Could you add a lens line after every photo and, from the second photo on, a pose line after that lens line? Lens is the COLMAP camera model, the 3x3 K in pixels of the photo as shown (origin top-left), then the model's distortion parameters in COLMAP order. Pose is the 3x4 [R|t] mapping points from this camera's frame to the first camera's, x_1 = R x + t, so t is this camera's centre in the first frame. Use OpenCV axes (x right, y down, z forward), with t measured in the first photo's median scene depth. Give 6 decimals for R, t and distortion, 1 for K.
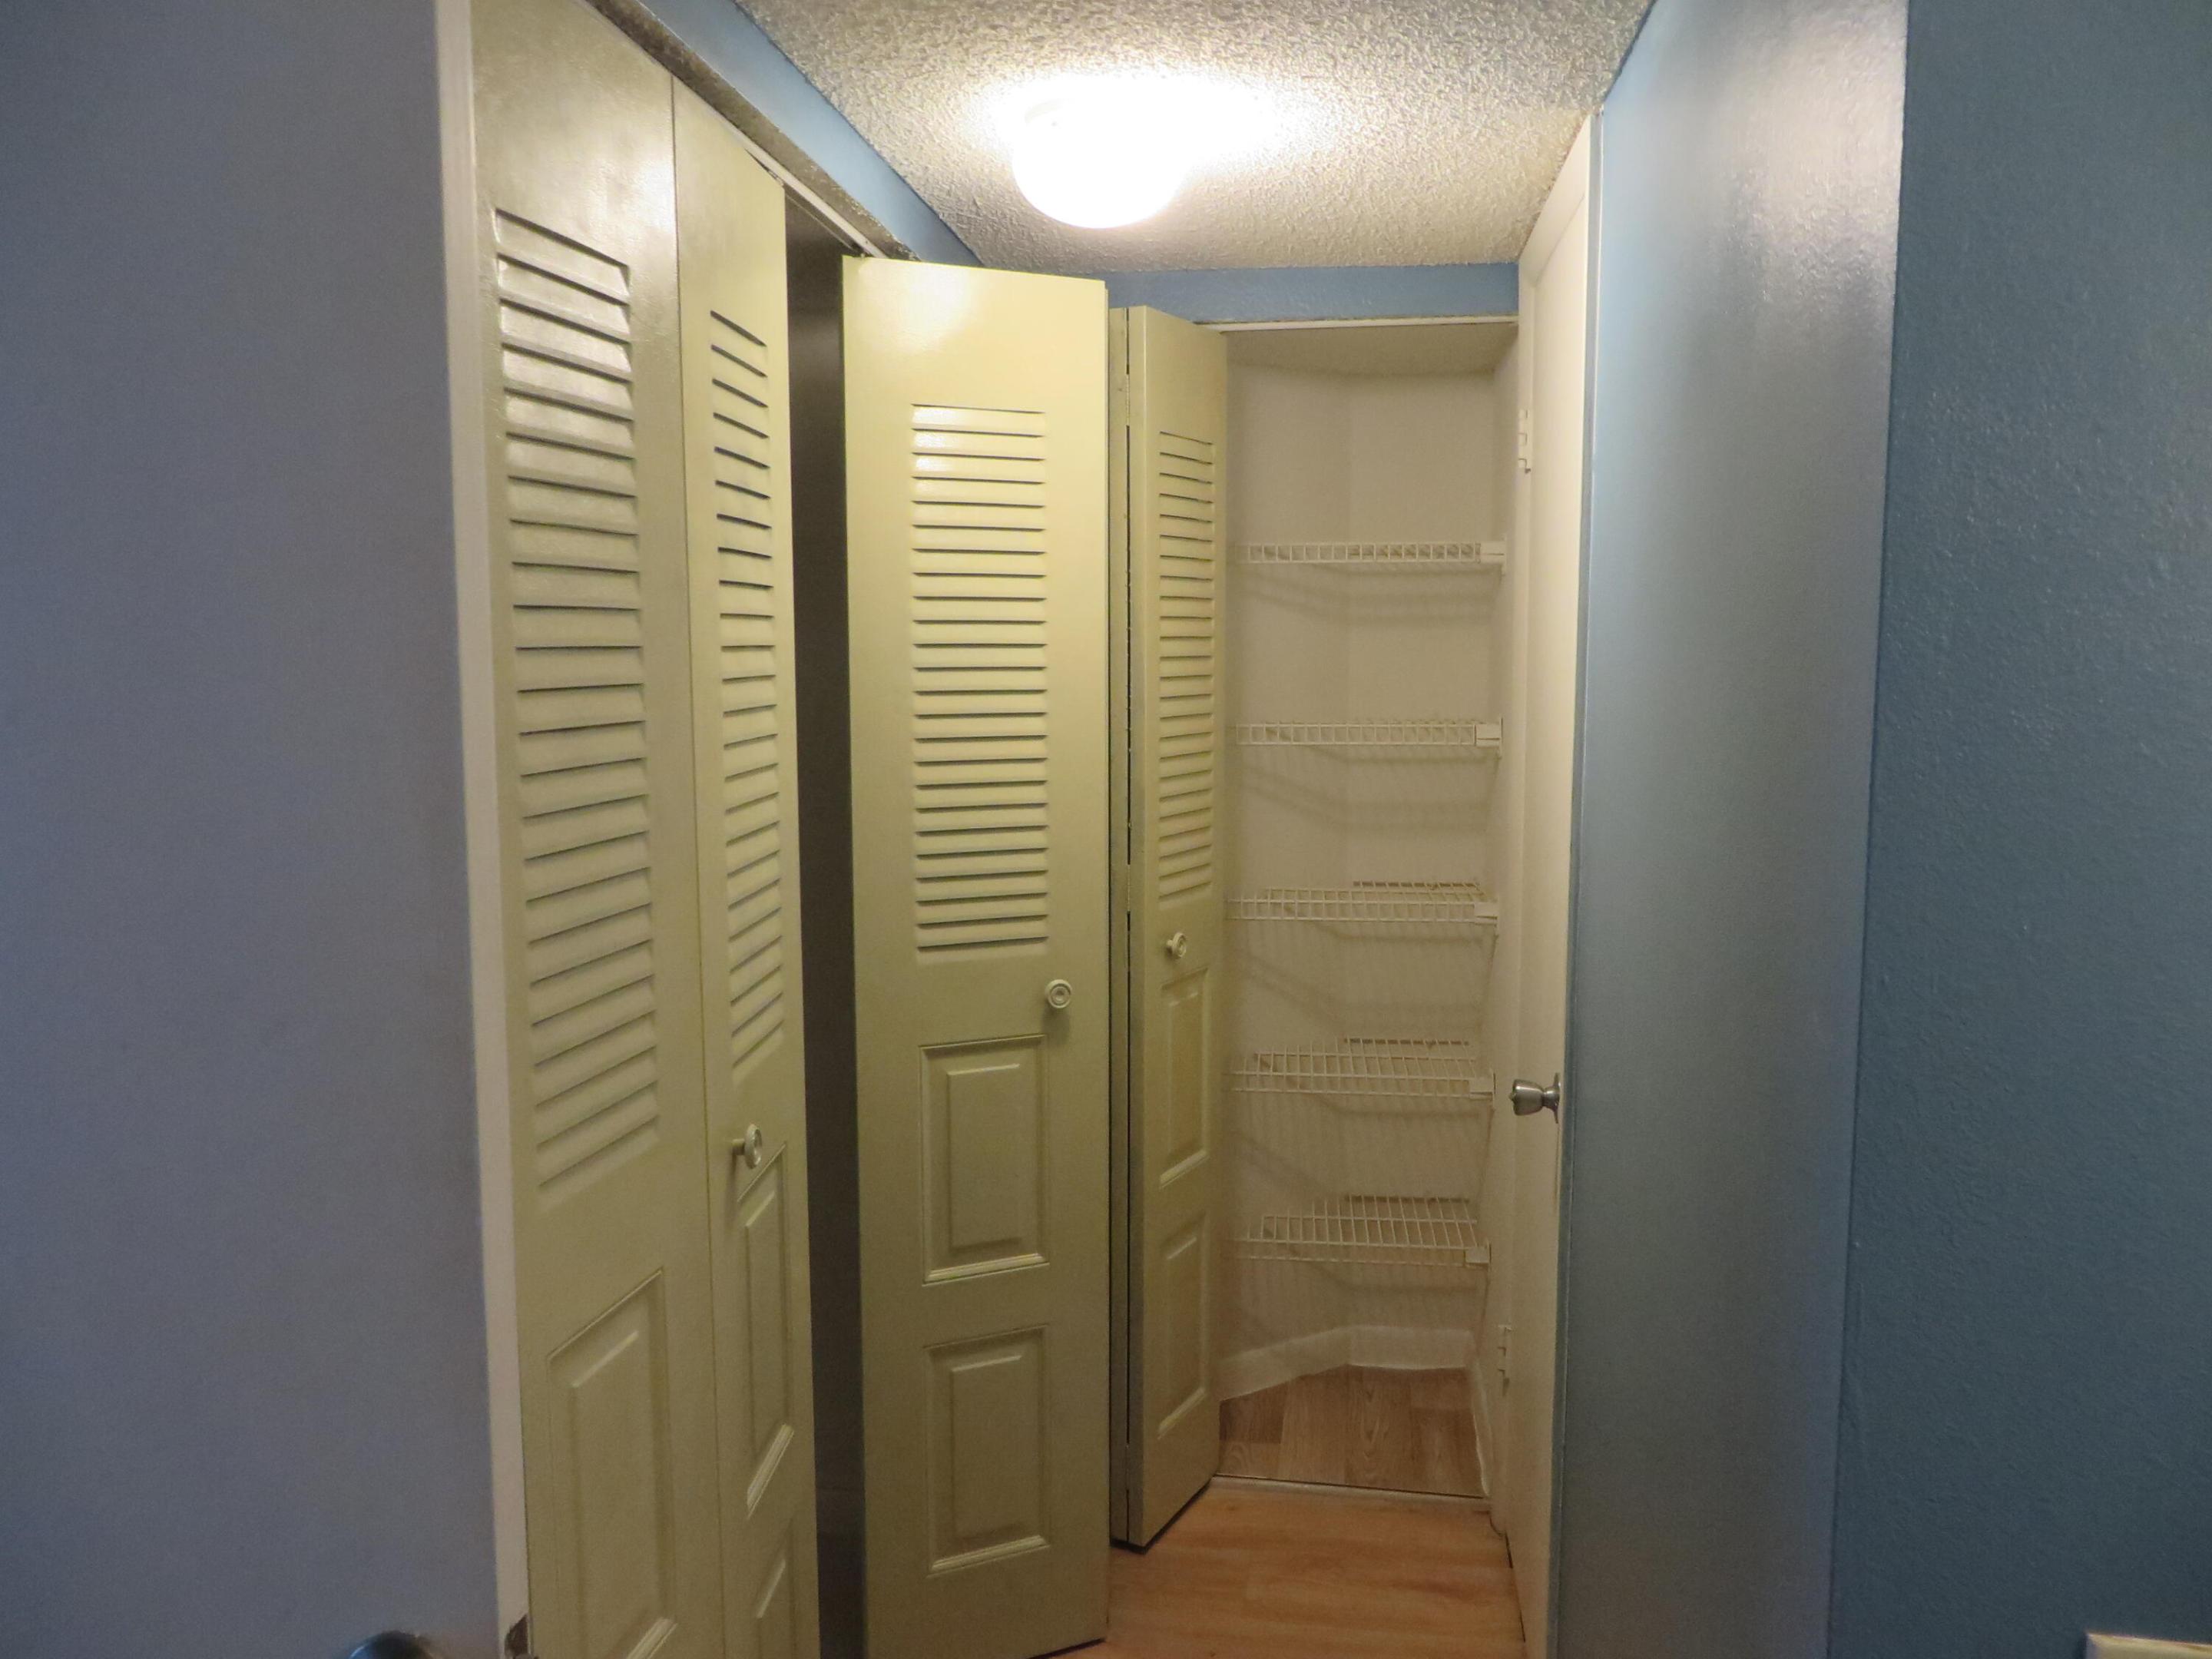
lens RADIAL K [[1661.9, 0, 1100.9], [0, 1661.9, 820.7], [0, 0, 1]] dist [-0.010056, -0.000005]
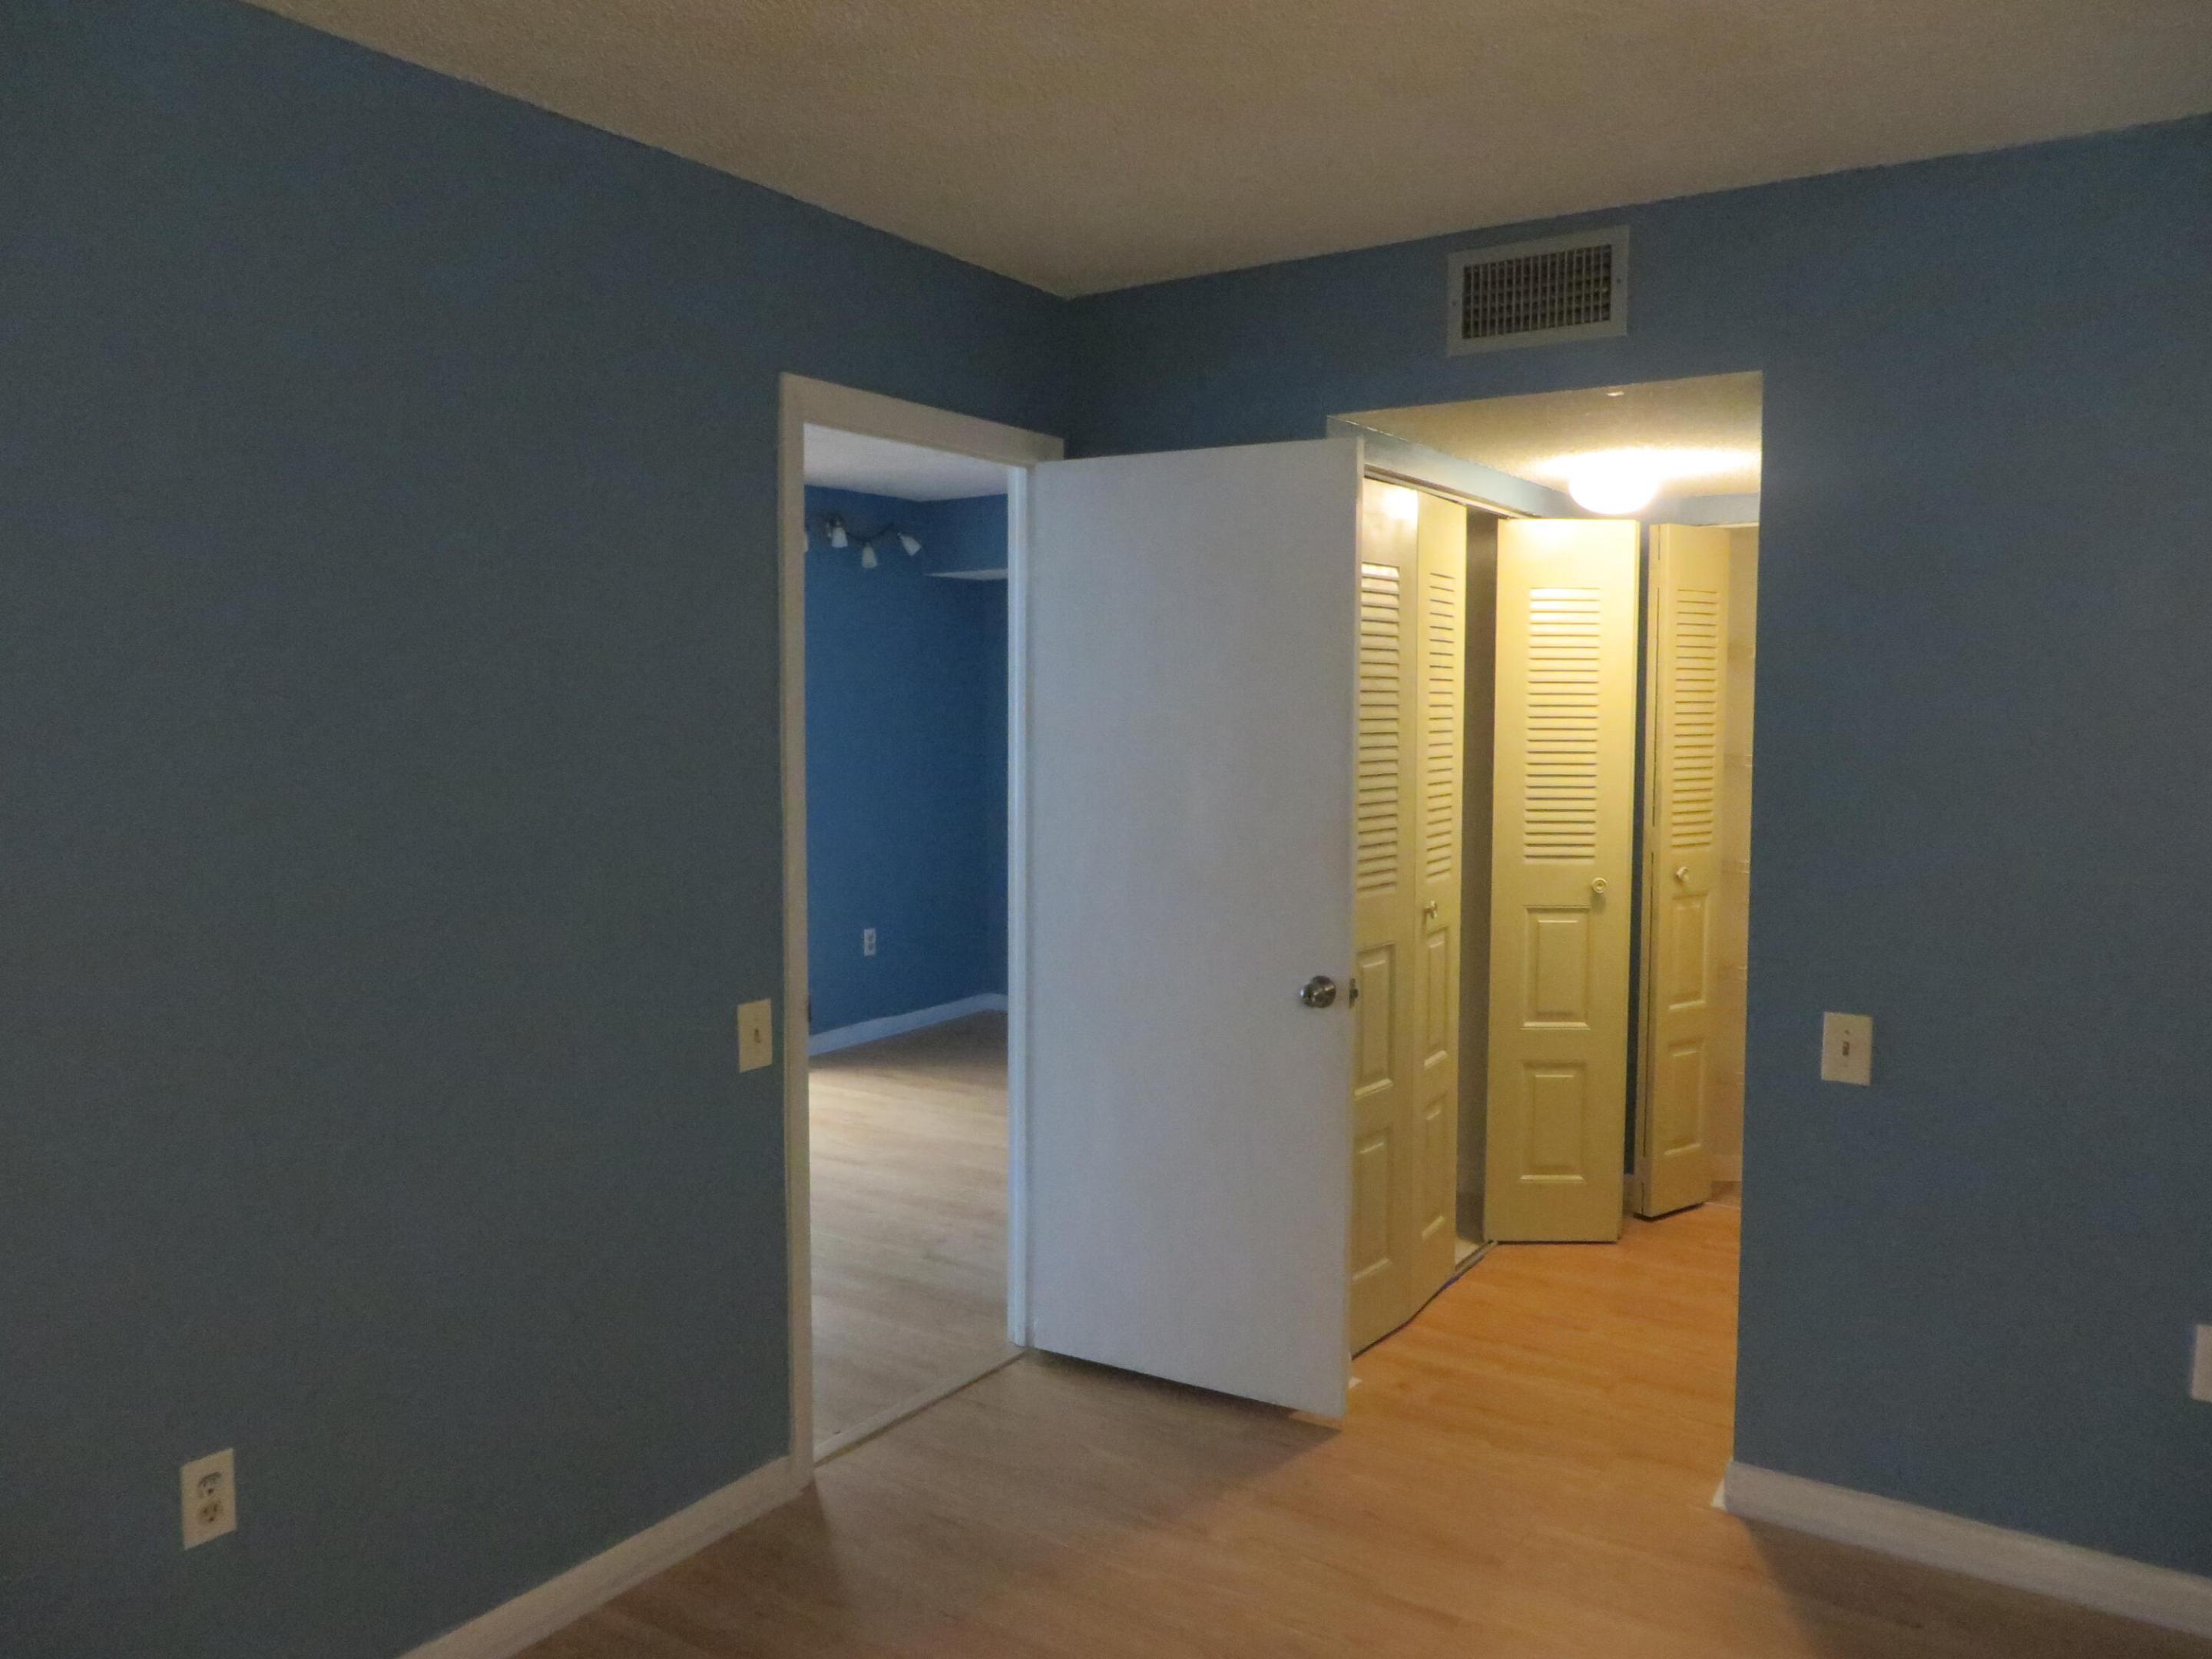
lens RADIAL K [[1661.9, 0, 1109.7], [0, 1661.9, 822.1], [0, 0, 1]] dist [-0.010056, -0.000005]
pose [[0.908089, 0.033378, -0.417444, 0.262984], [-0.048334, 0.998511, -0.025303, 0.107751], [0.415978, 0.043154, 0.908350, -1.001063]]
